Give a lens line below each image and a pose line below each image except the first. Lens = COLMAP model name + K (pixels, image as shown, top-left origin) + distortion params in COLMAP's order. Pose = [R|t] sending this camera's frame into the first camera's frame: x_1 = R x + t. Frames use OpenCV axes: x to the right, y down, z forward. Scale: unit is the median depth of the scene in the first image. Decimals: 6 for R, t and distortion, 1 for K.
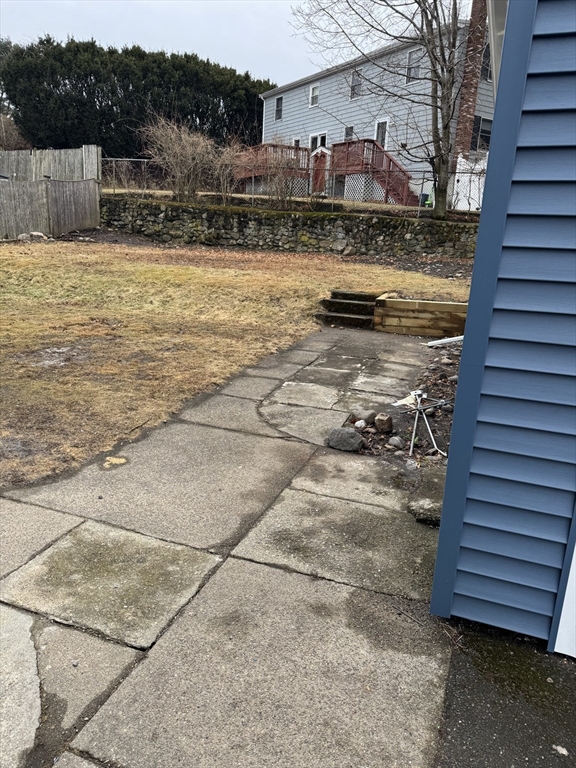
lens RADIAL K [[535.8, 0, 288.6], [0, 535.8, 385.0], [0, 0, 1]] dist [0.064971, -0.084178]
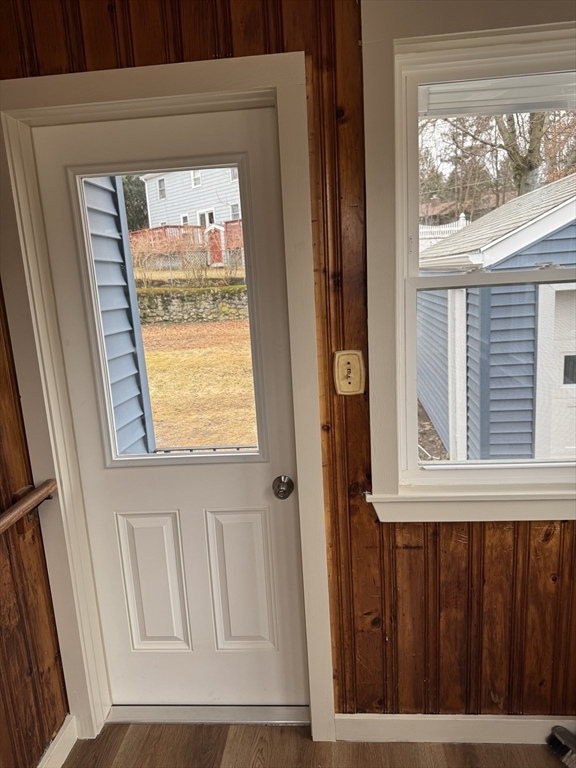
lens RADIAL K [[535.8, 0, 291.5], [0, 535.8, 391.8], [0, 0, 1]] dist [0.064971, -0.084178]
pose [[0.964094, -0.150662, 0.218688, -0.114990], [0.165657, 0.984821, -0.051825, -0.015826], [-0.207561, 0.086191, 0.974418, -0.136957]]
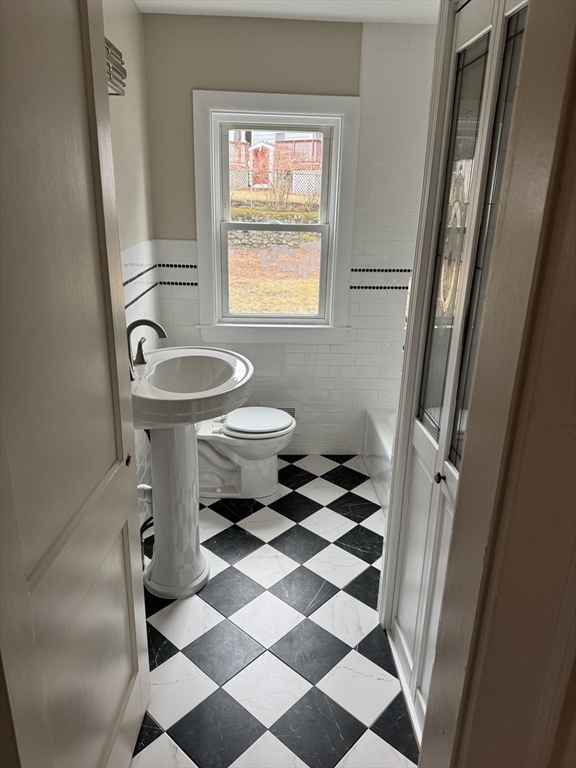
lens RADIAL K [[535.8, 0, 286.3], [0, 535.8, 383.6], [0, 0, 1]] dist [0.064971, -0.084178]
pose [[0.935468, -0.139441, 0.324740, -0.437108], [0.118969, 0.989492, 0.082171, -0.065225], [-0.332786, -0.038234, 0.942227, -0.070483]]
